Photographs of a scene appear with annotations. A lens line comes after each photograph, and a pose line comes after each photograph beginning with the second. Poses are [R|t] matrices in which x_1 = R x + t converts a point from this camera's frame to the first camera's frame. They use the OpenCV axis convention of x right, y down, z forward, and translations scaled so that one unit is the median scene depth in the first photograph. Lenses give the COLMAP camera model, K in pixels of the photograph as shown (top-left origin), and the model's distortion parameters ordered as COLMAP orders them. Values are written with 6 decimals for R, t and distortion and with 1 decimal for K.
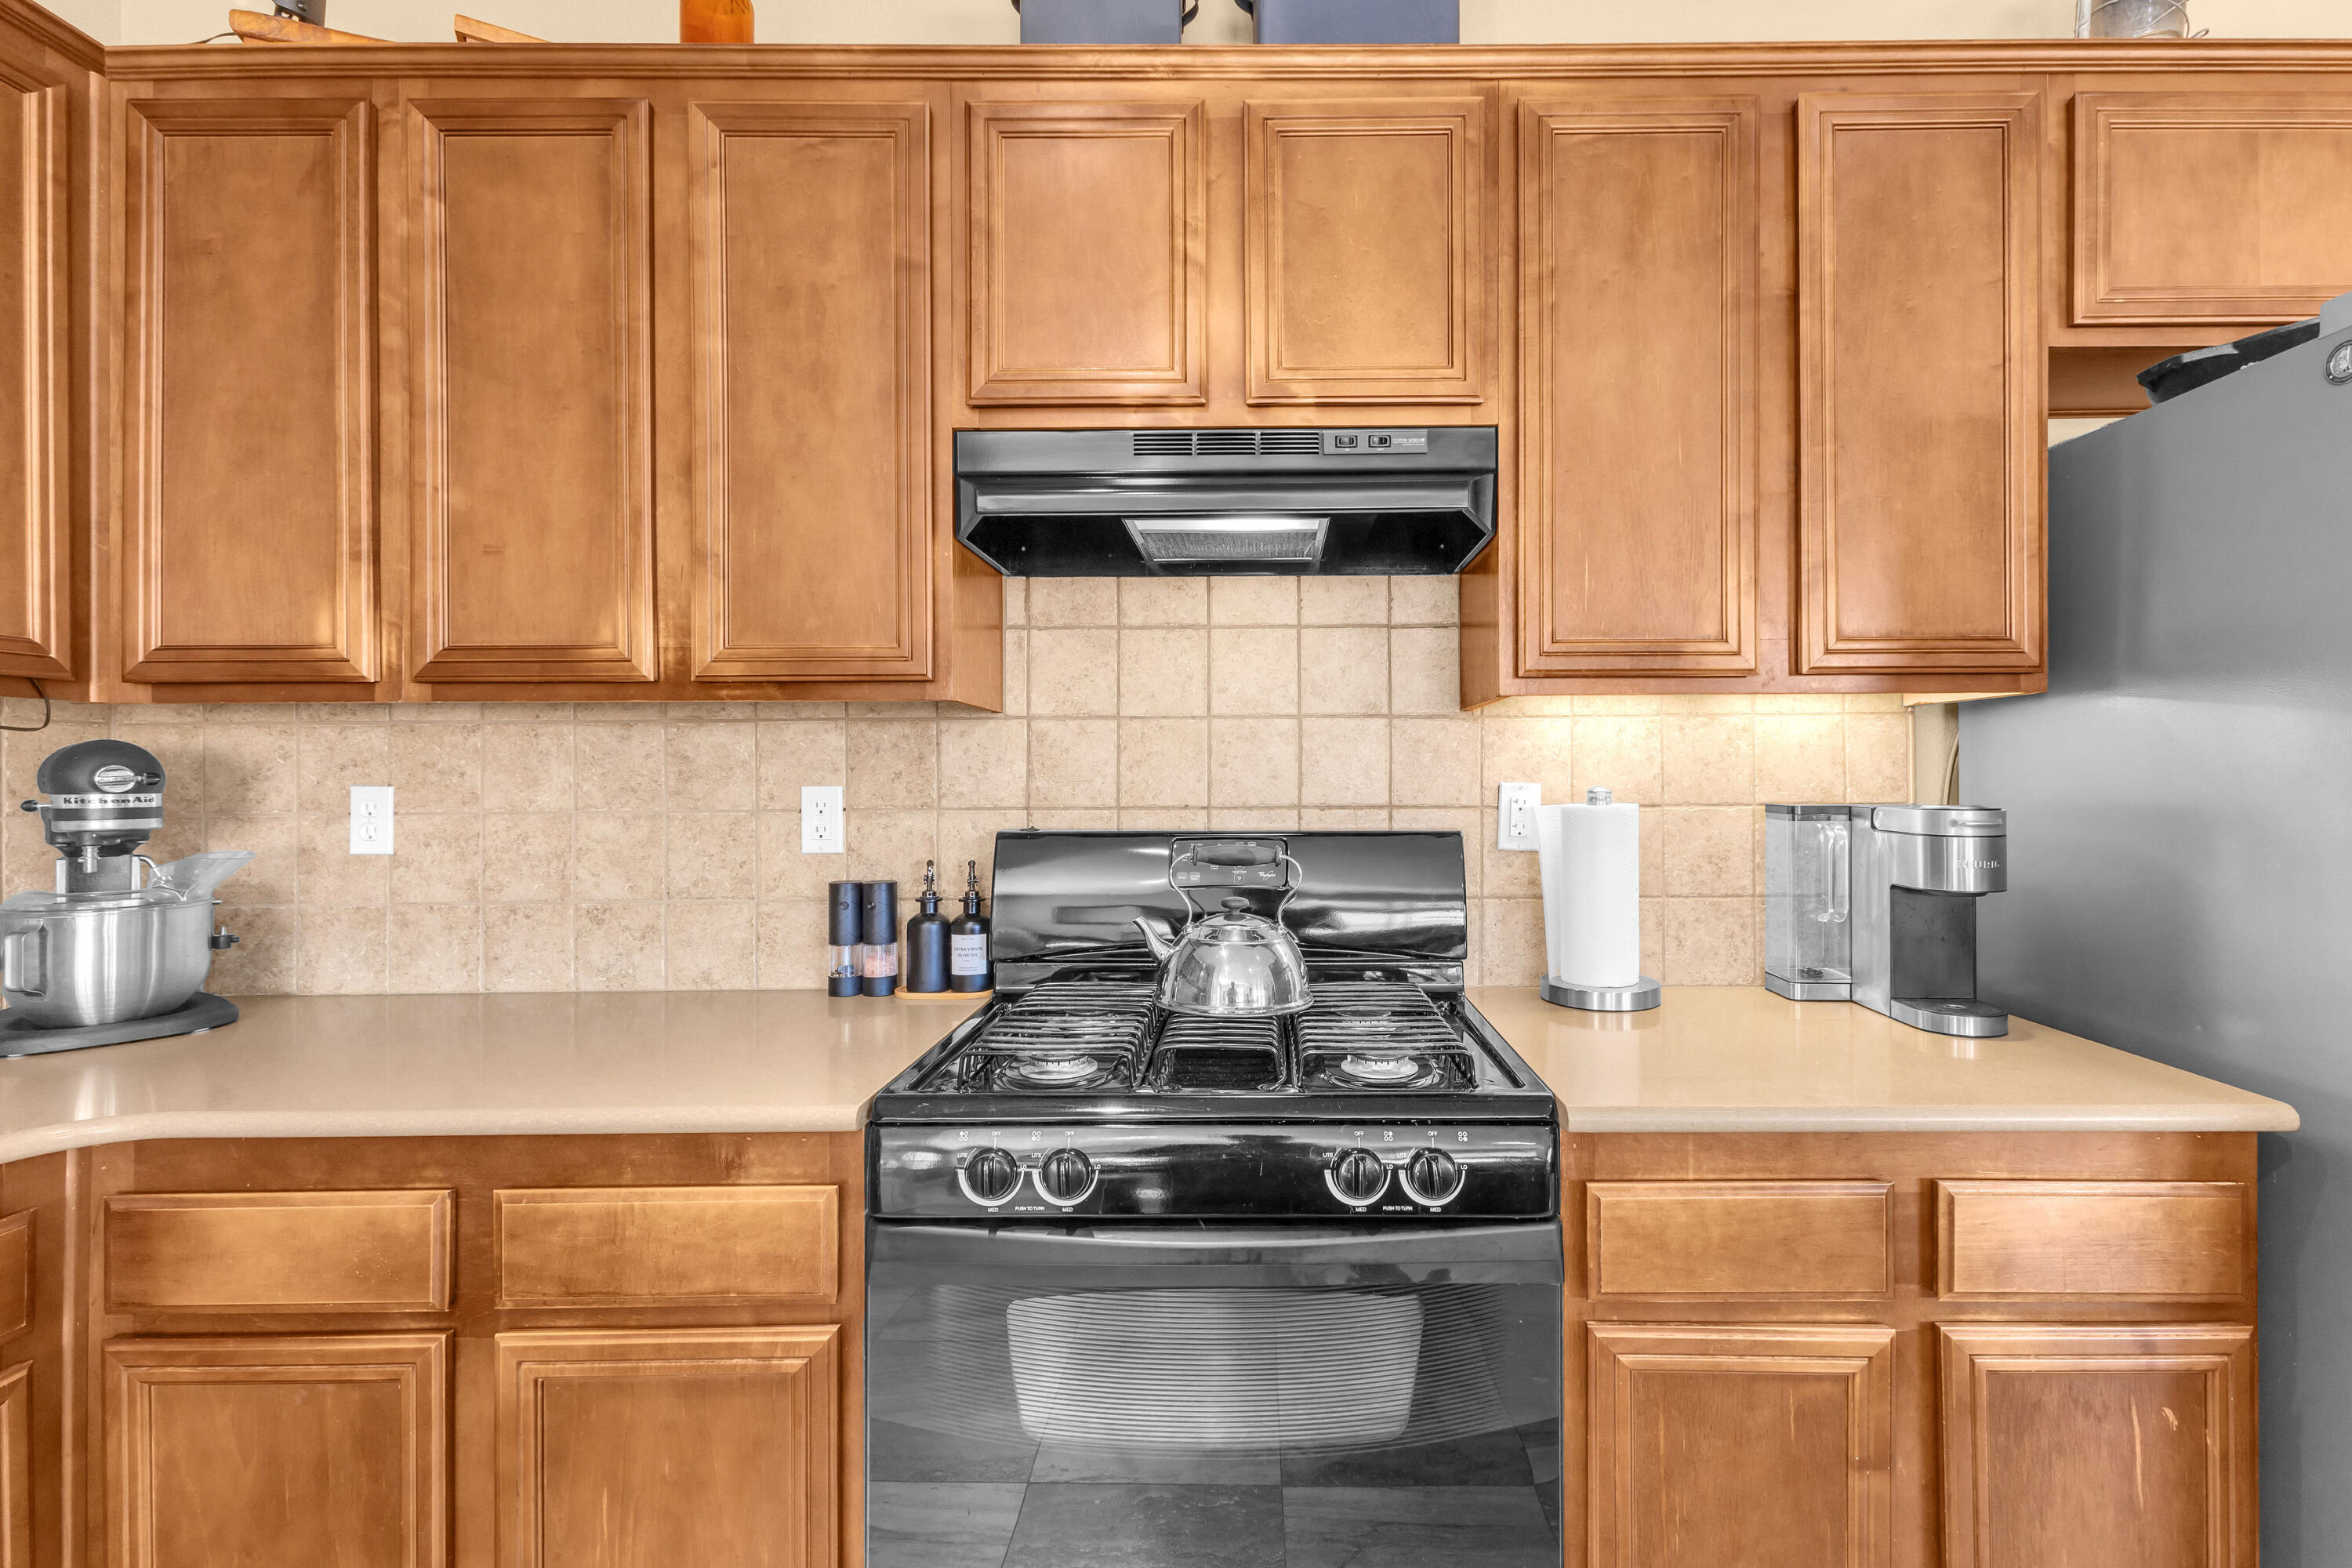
lens RADIAL K [[1017.8, 0, 1176.1], [0, 1017.8, 771.9], [0, 0, 1]] dist [0.007100, 0.000132]
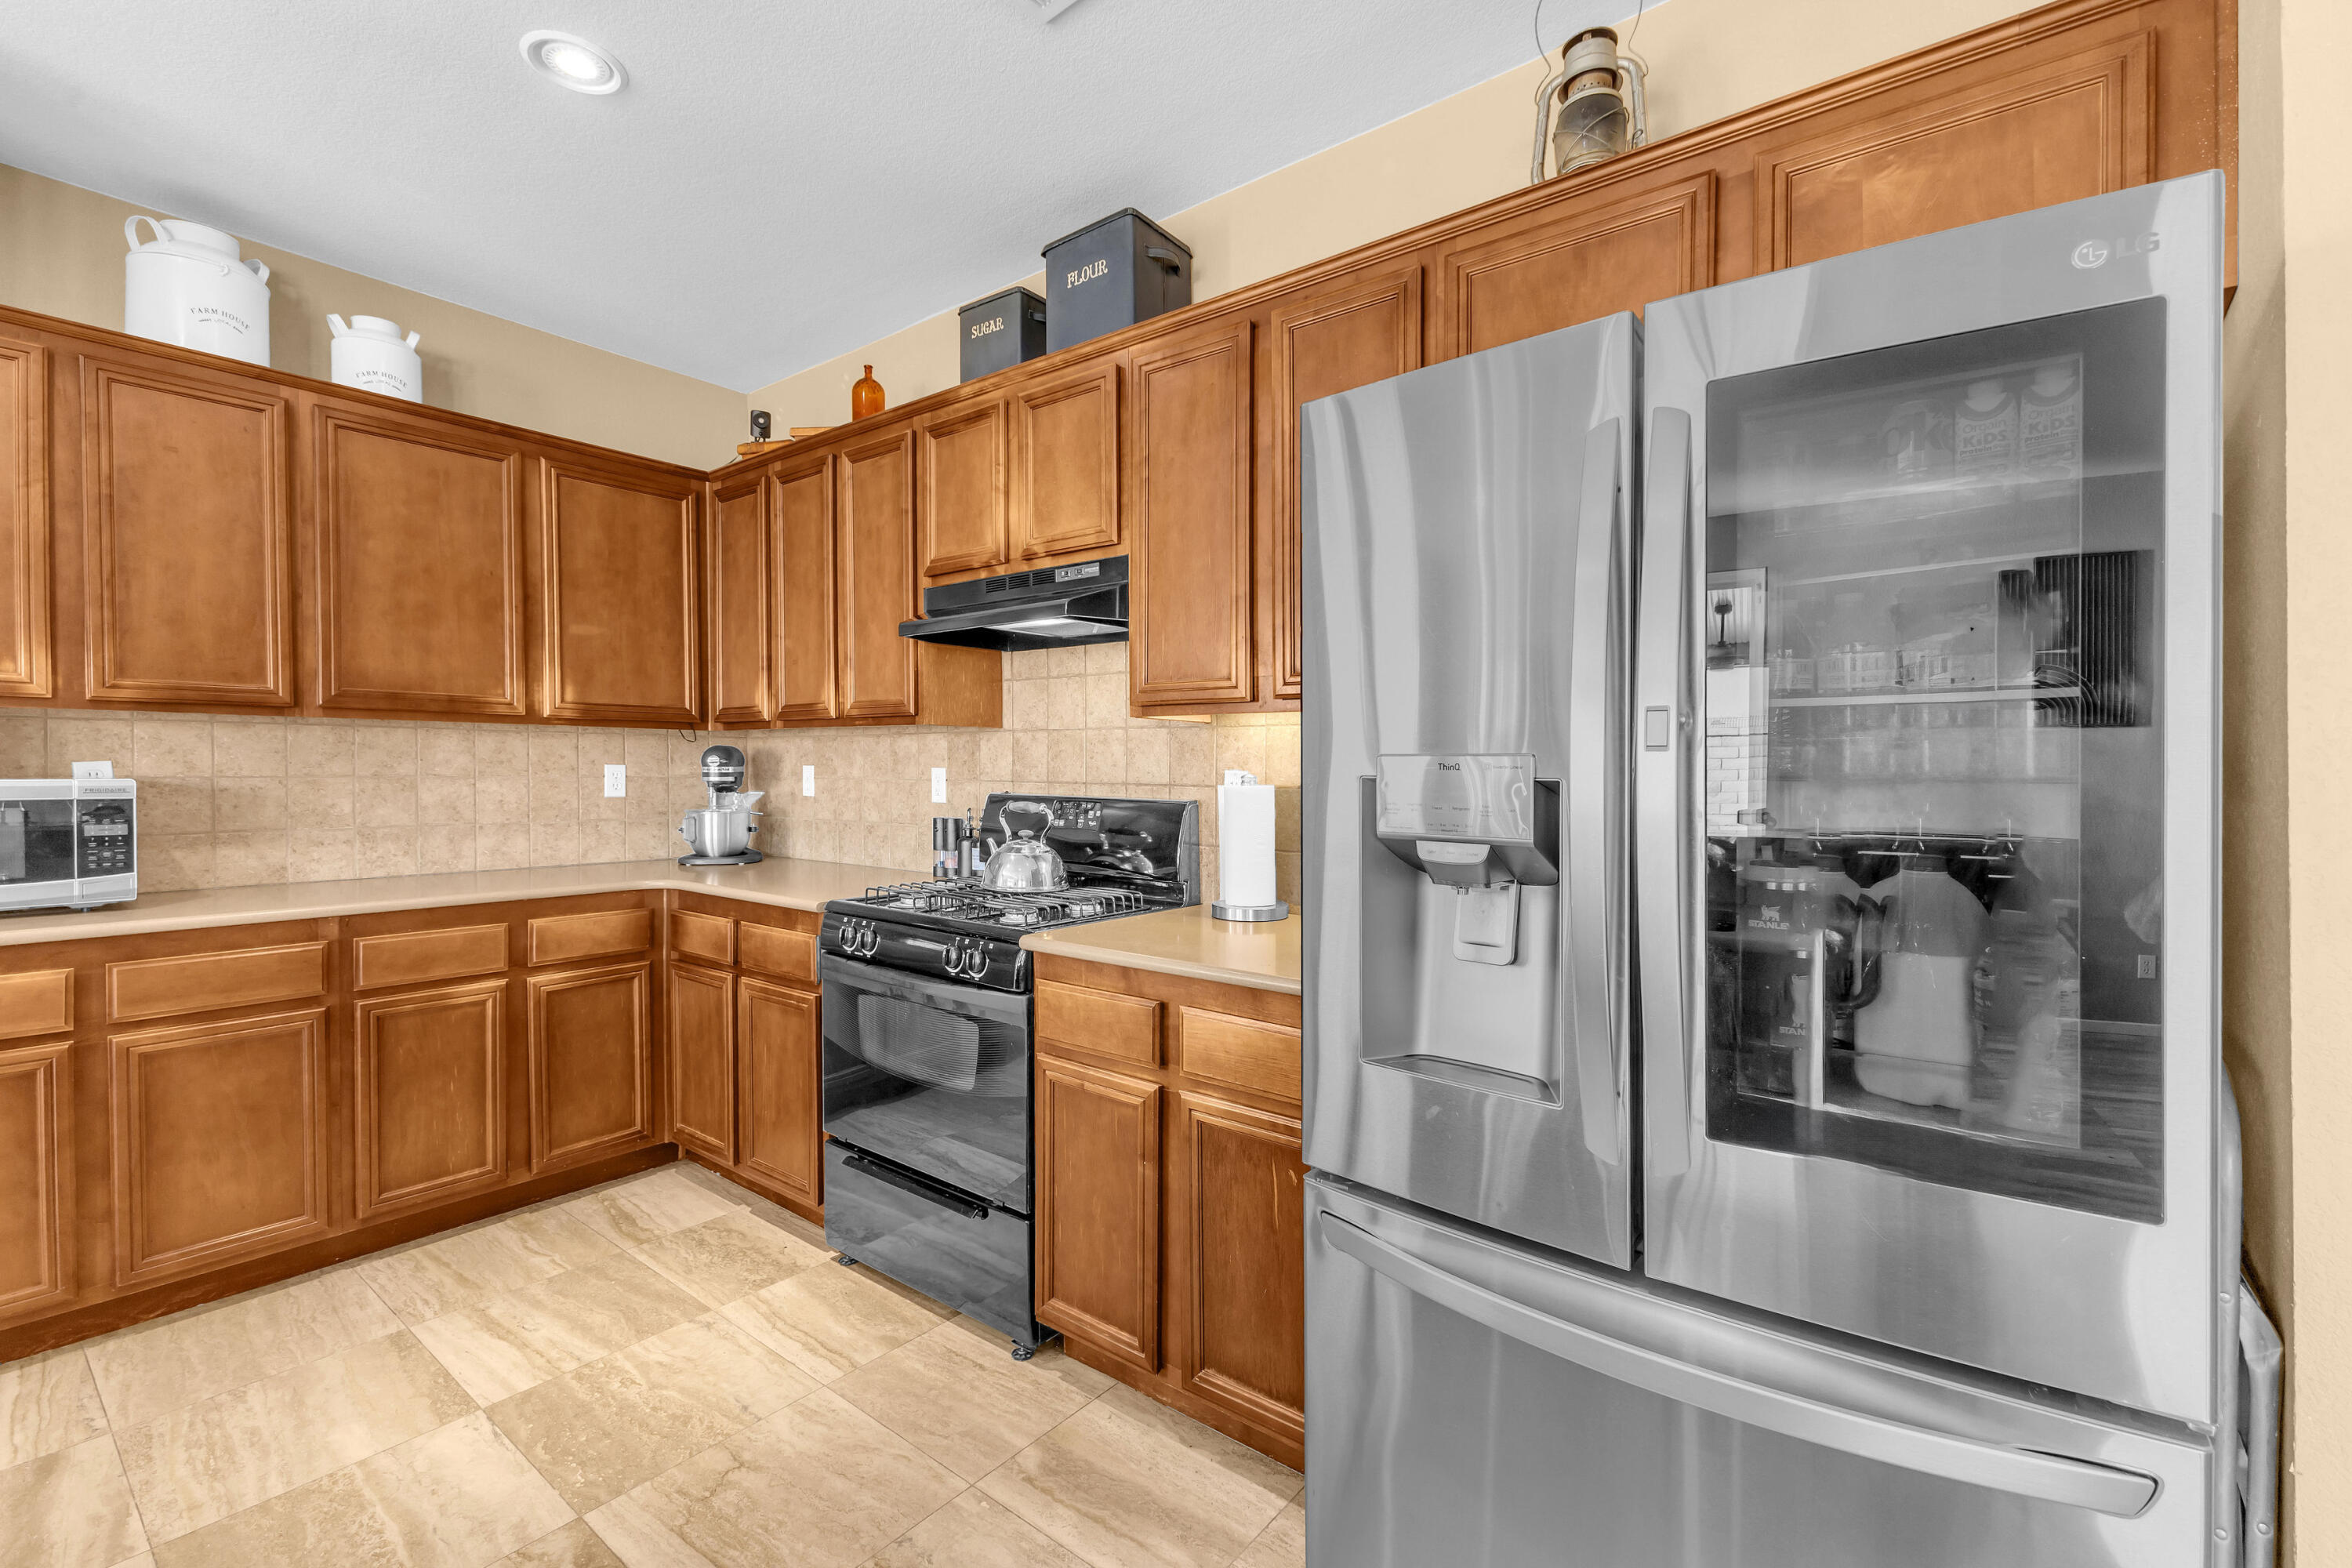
lens RADIAL K [[994.3, 0, 1176.0], [0, 994.3, 784.0], [0, 0, 1]] dist [0.001021, 0.000128]
pose [[0.787511, 0.021739, -0.615916, 1.383529], [-0.009237, 0.999682, 0.023473, -0.004058], [0.616231, -0.012796, 0.787462, -0.235430]]
